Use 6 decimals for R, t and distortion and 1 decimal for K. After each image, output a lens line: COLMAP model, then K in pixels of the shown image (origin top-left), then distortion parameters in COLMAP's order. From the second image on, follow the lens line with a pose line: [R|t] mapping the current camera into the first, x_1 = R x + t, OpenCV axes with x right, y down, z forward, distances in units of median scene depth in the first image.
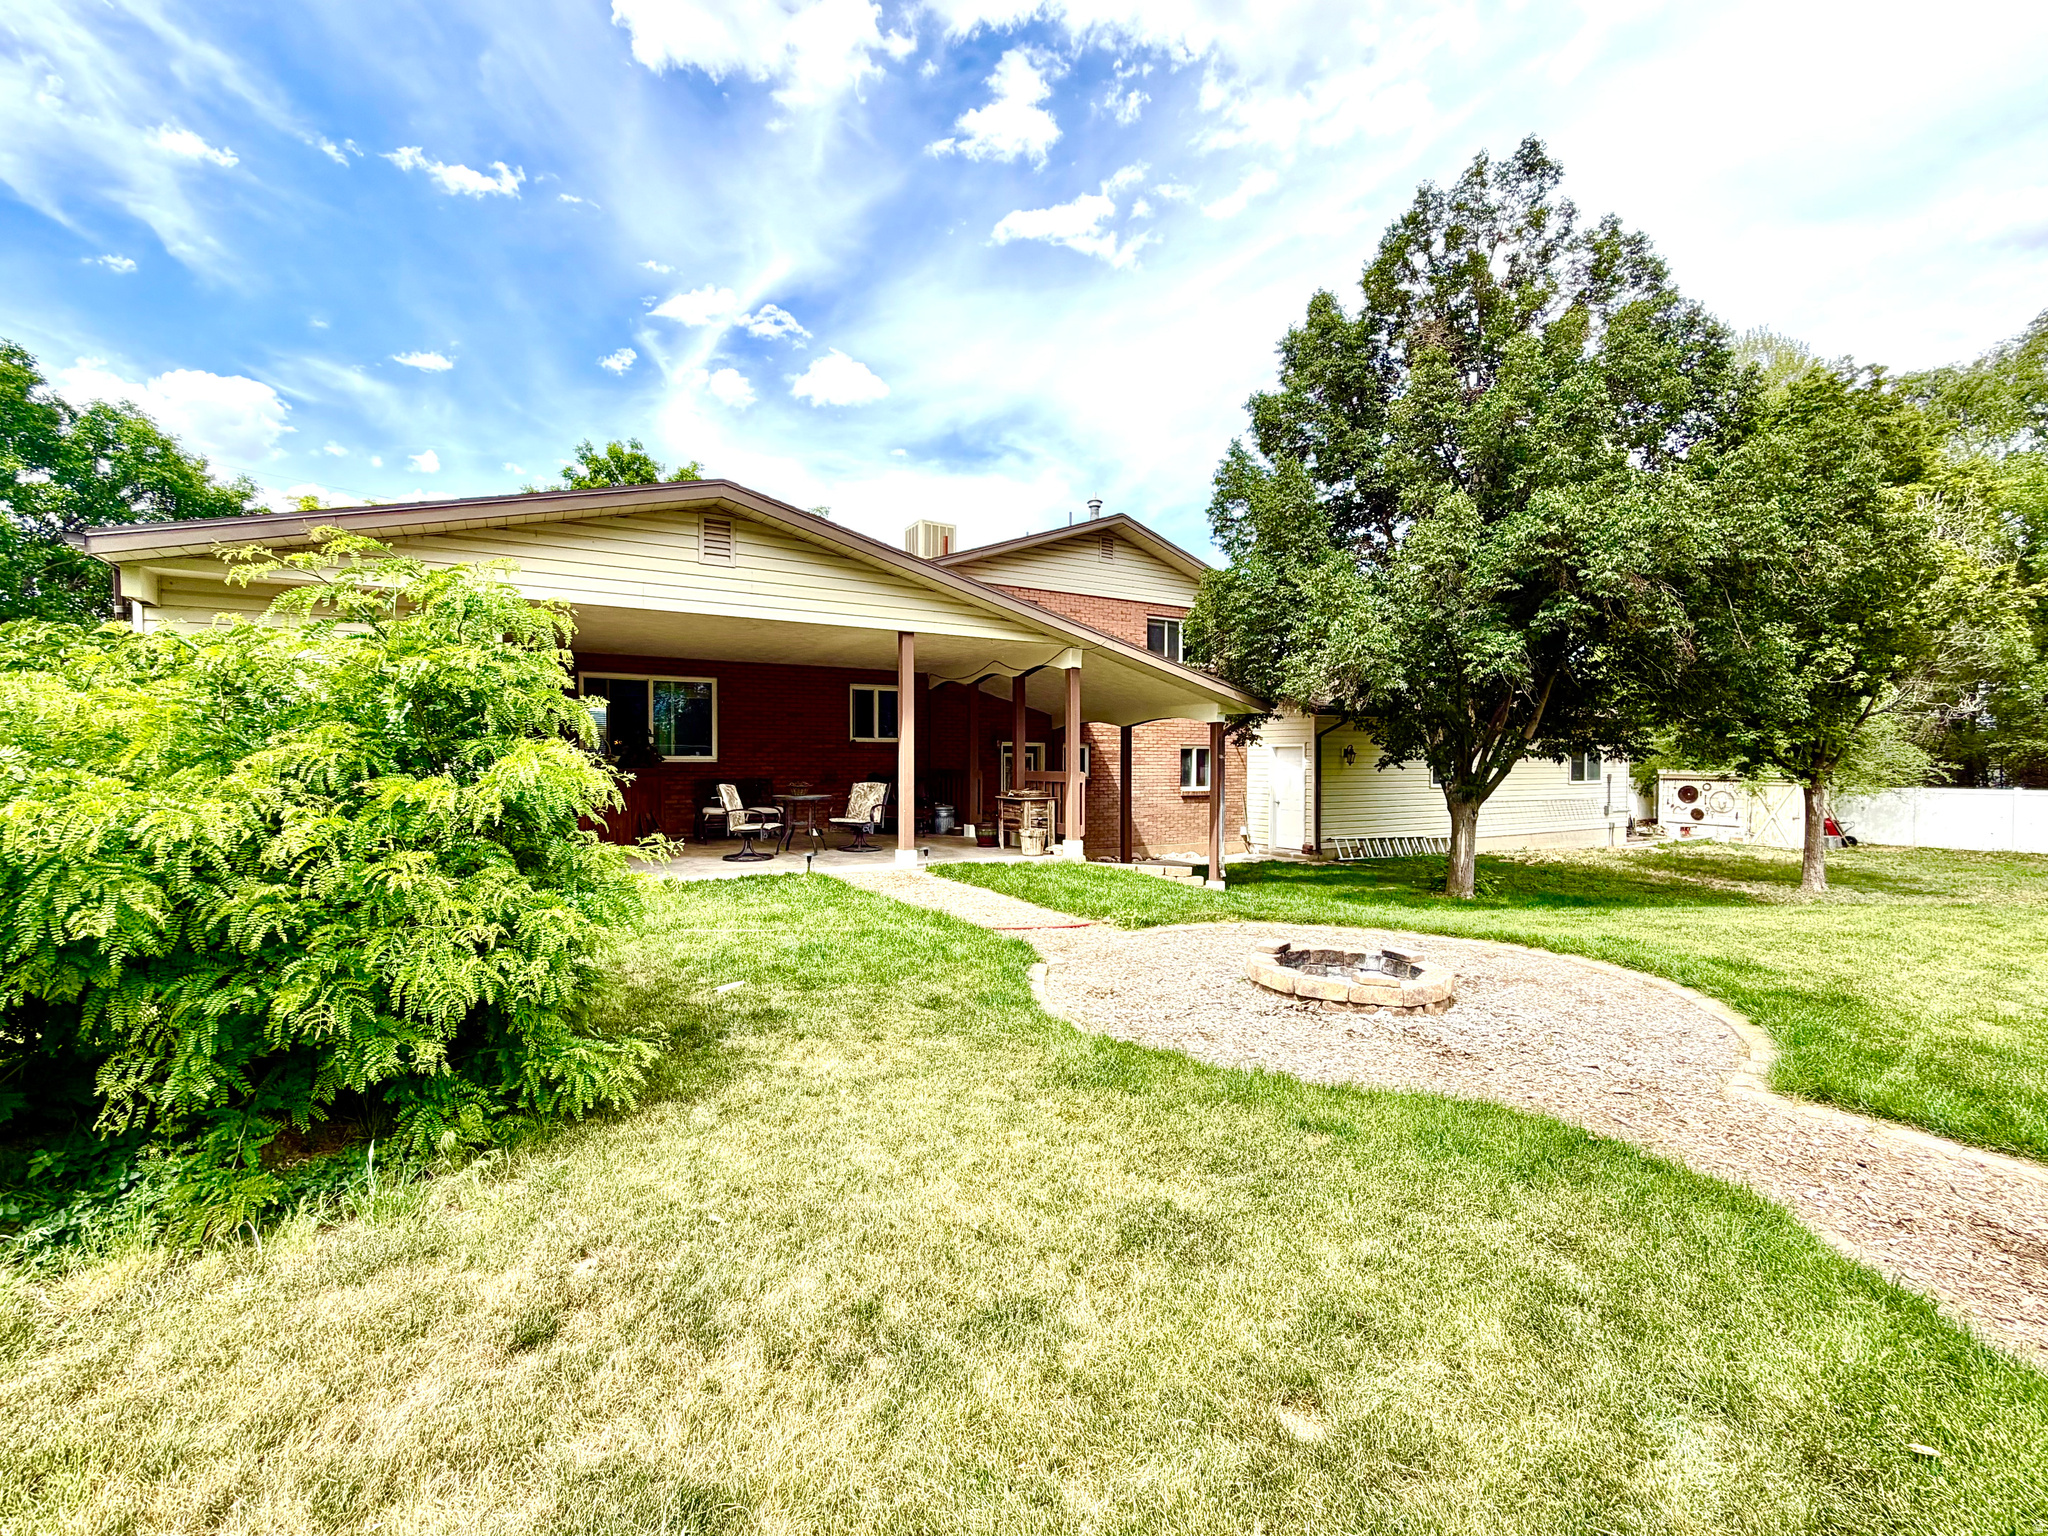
lens RADIAL K [[940.7, 0, 1024.0], [0, 940.7, 768.0], [0, 0, 1]] dist [-0.002144, -0.000127]
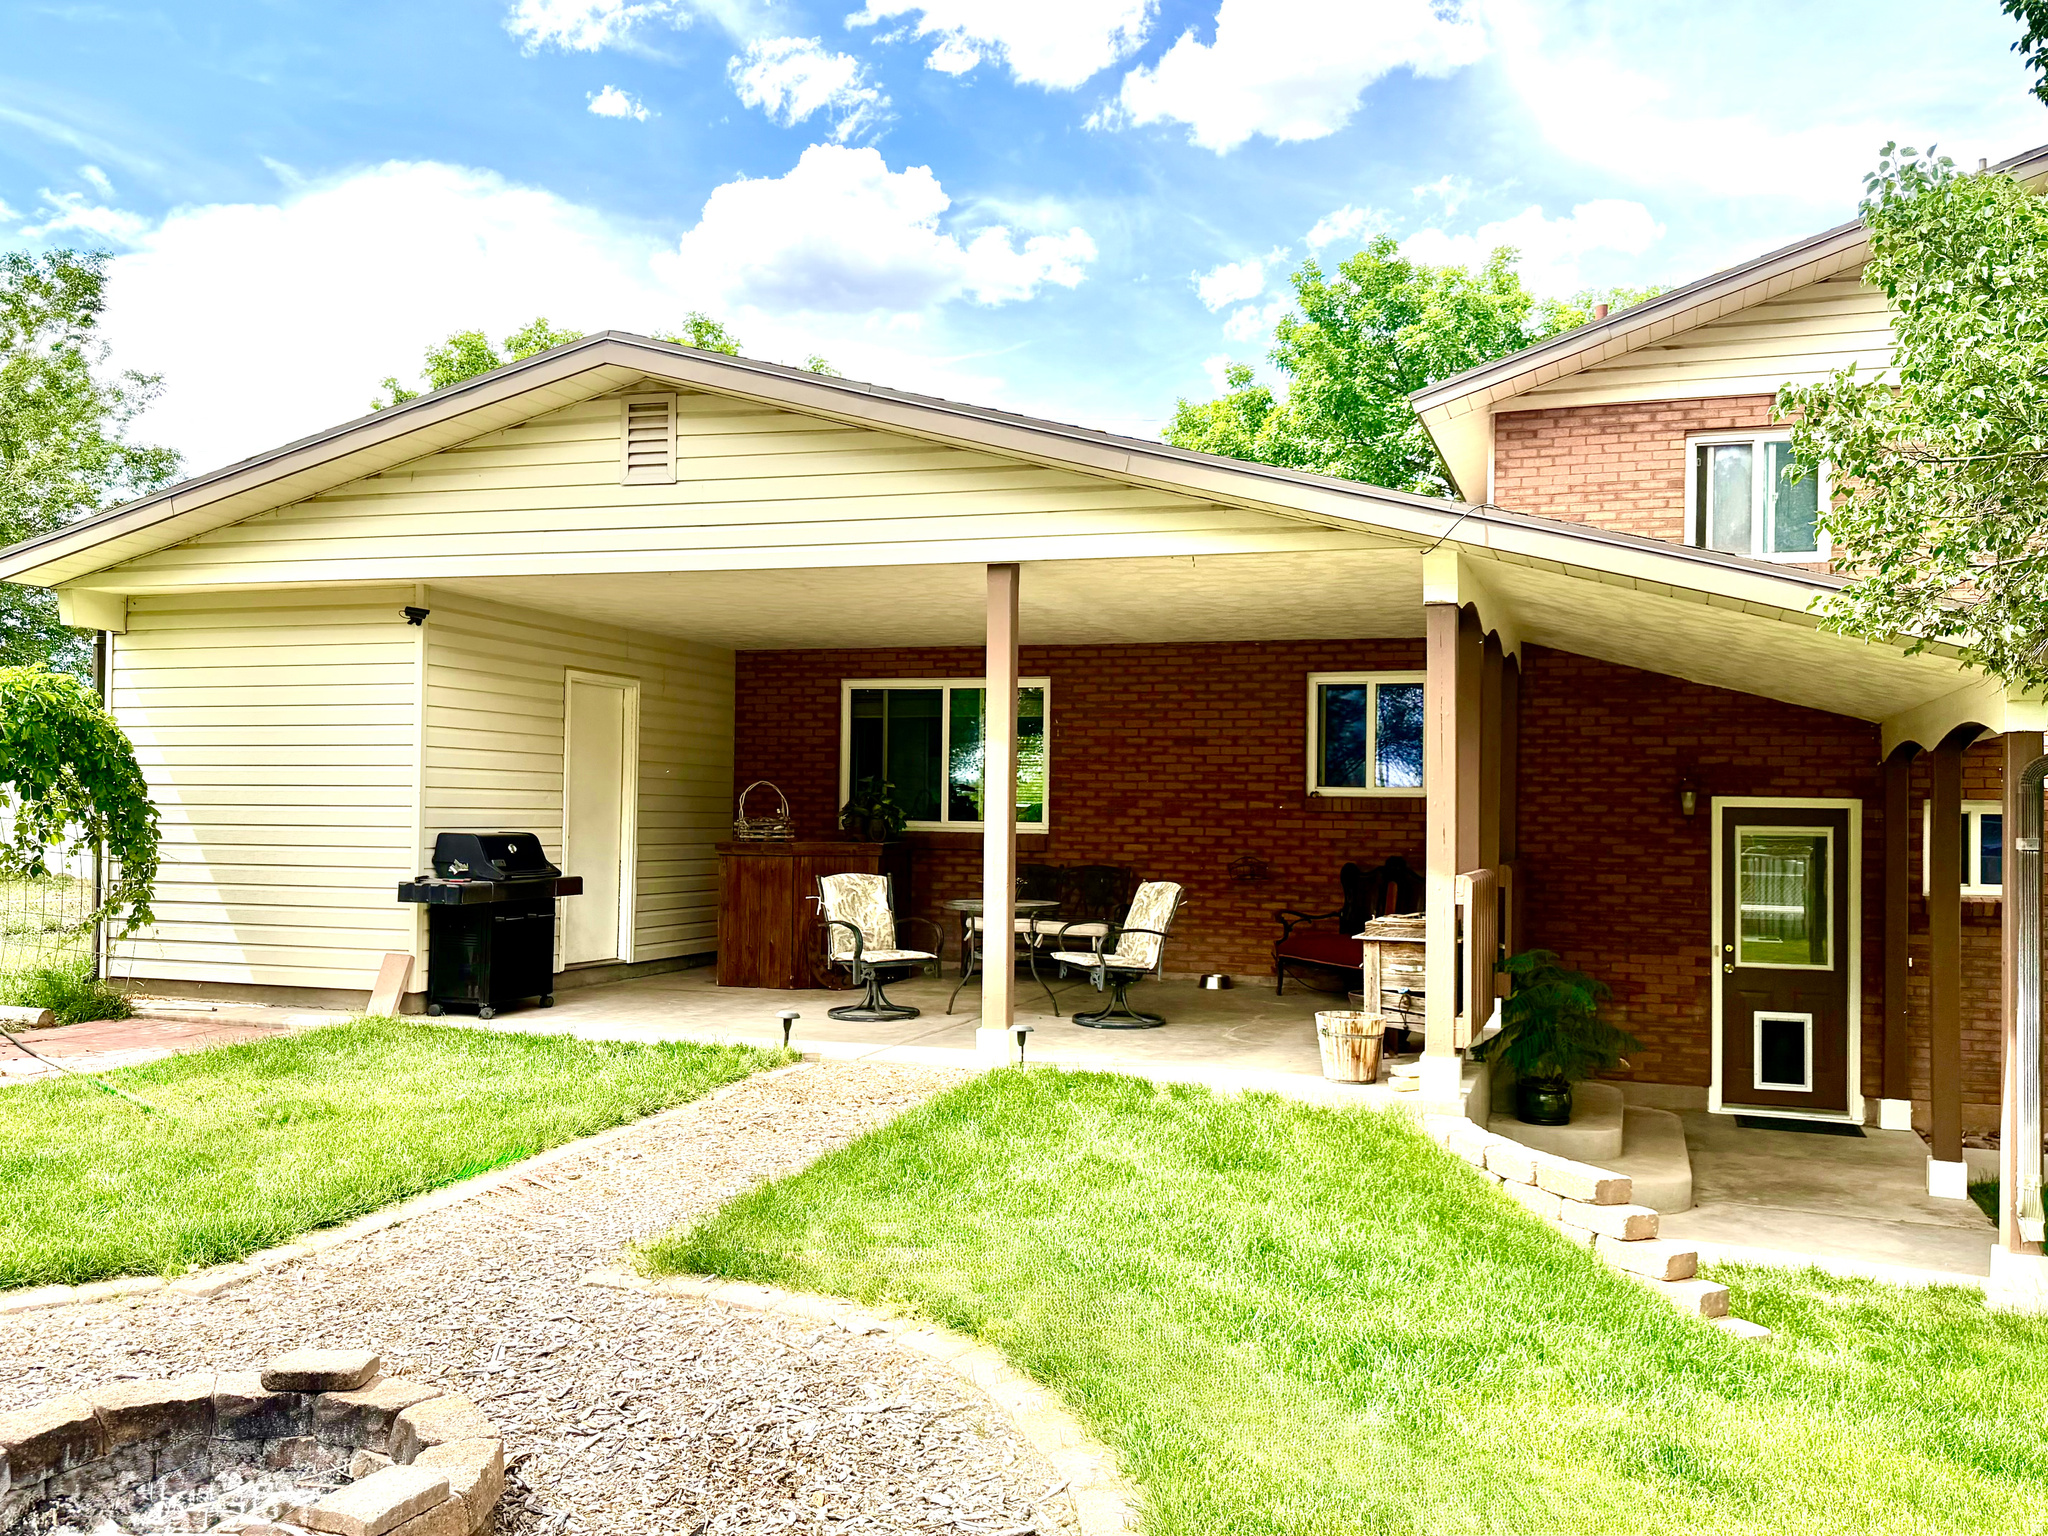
lens RADIAL K [[1740.6, 0, 1024.0], [0, 1740.6, 768.0], [0, 0, 1]] dist [0.079606, -0.002868]
pose [[0.625448, -0.013547, -0.780148, 0.422987], [-0.020621, 0.999213, -0.033883, -0.009504], [0.779993, 0.037279, 0.624677, 0.352015]]
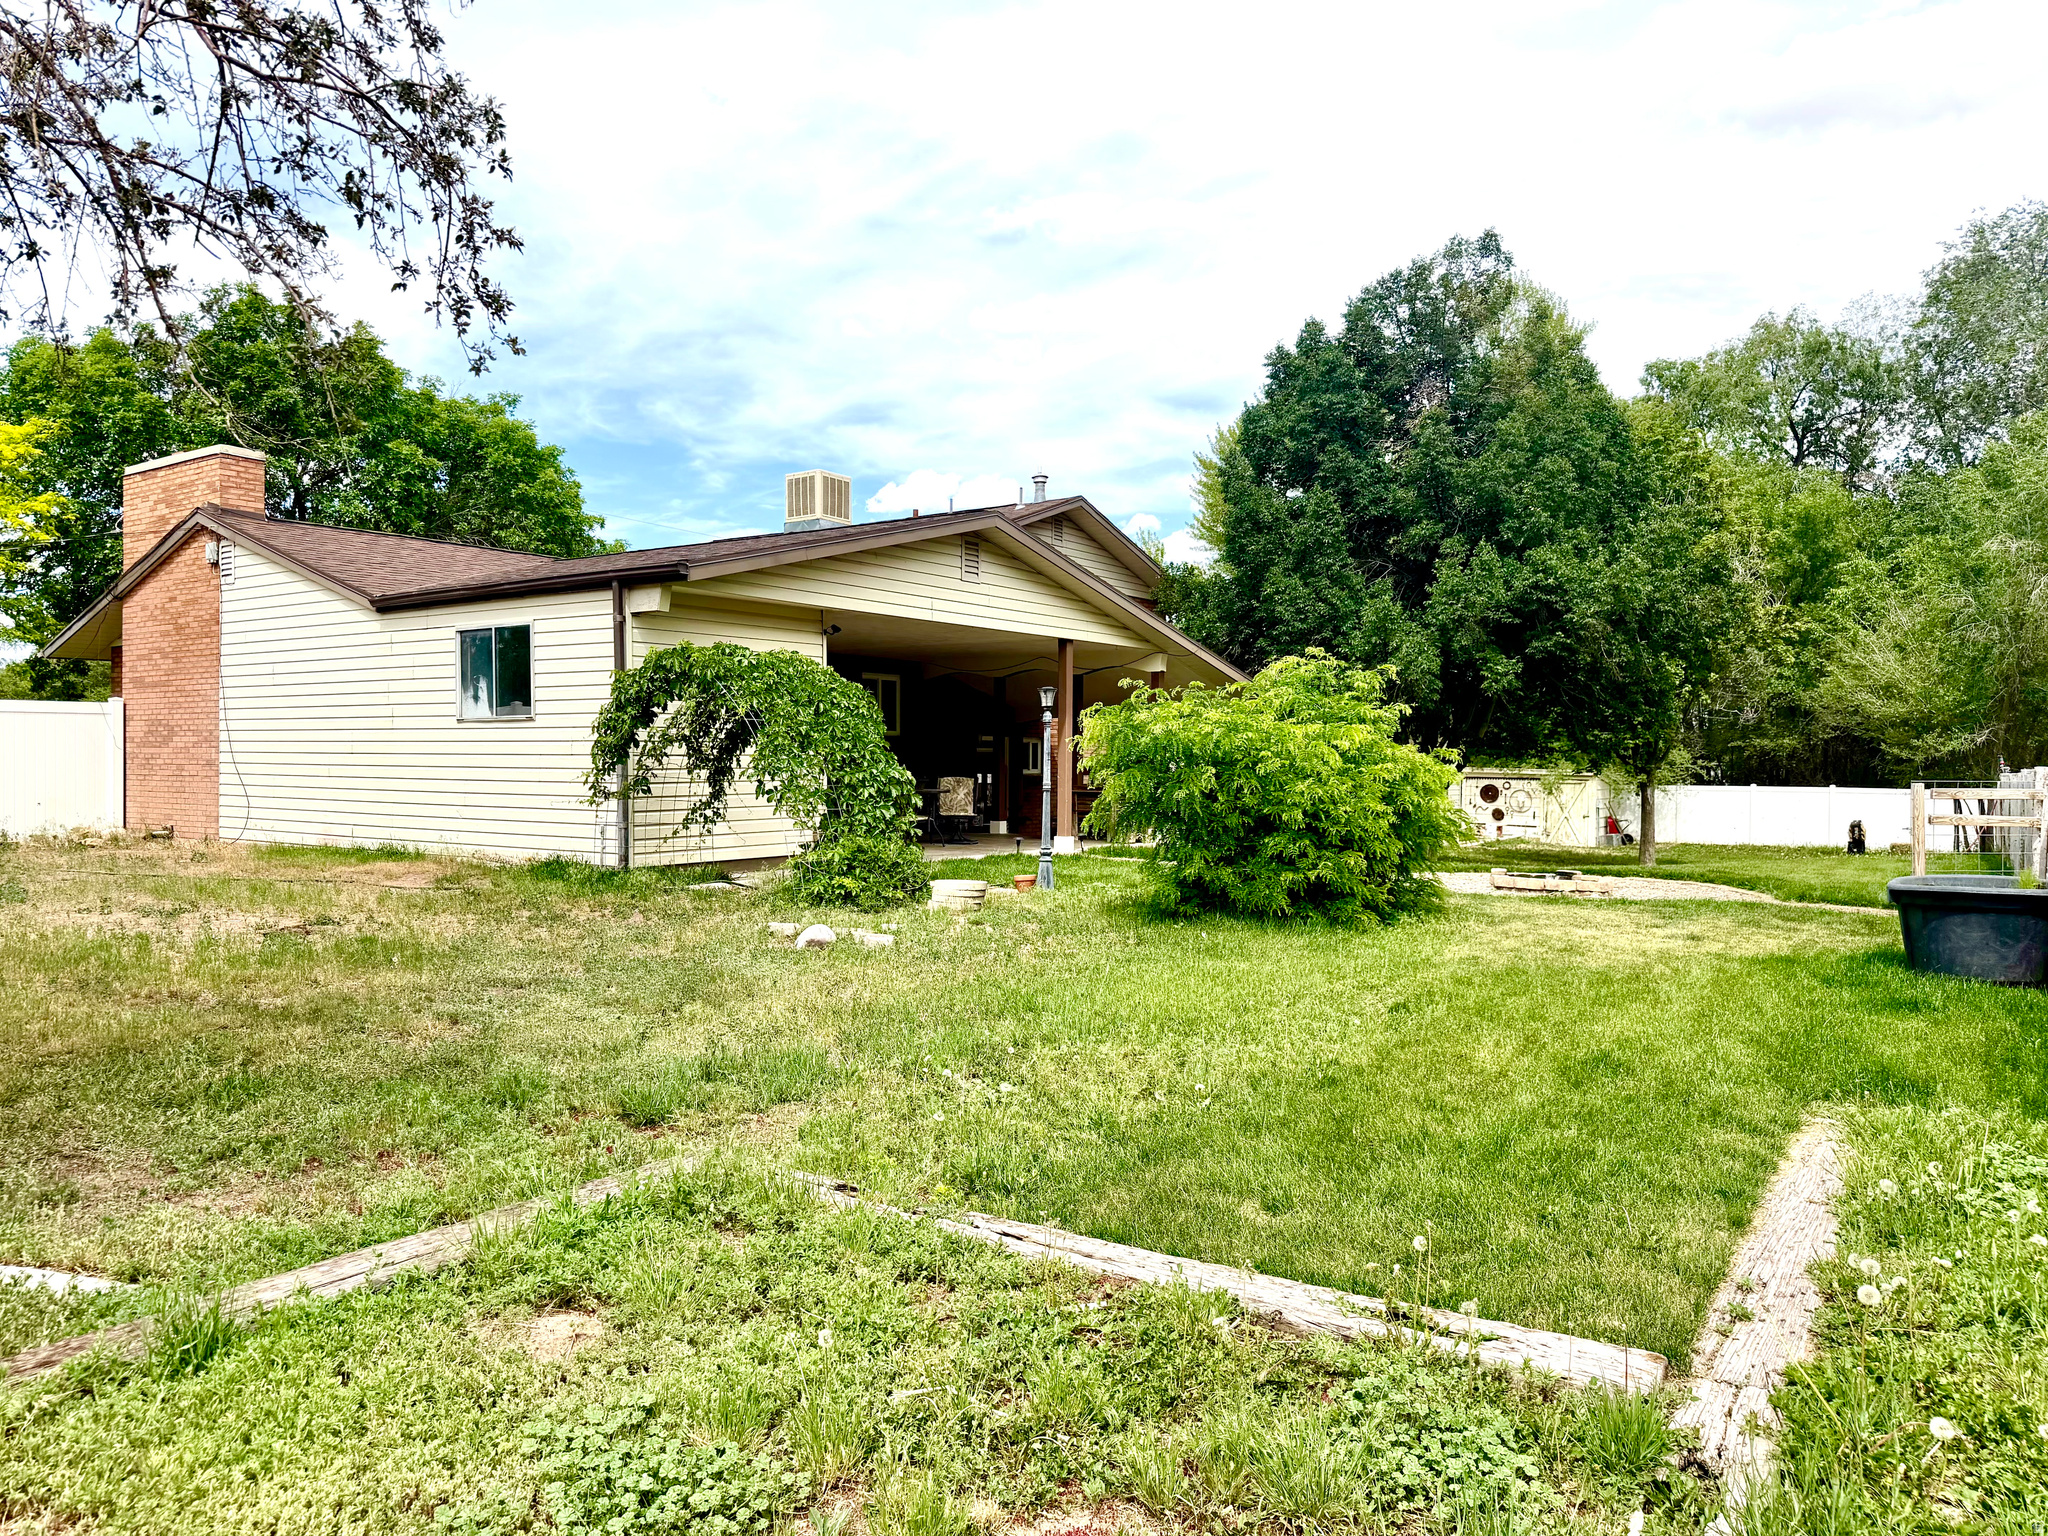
lens RADIAL K [[1455.3, 0, 1024.0], [0, 1455.3, 768.0], [0, 0, 1]] dist [0.002105, -0.003765]
pose [[0.930129, 0.000676, 0.367232, -0.594075], [-0.000870, 1.000000, 0.000362, 0.004676], [-0.367232, -0.000656, 0.930129, -0.425256]]
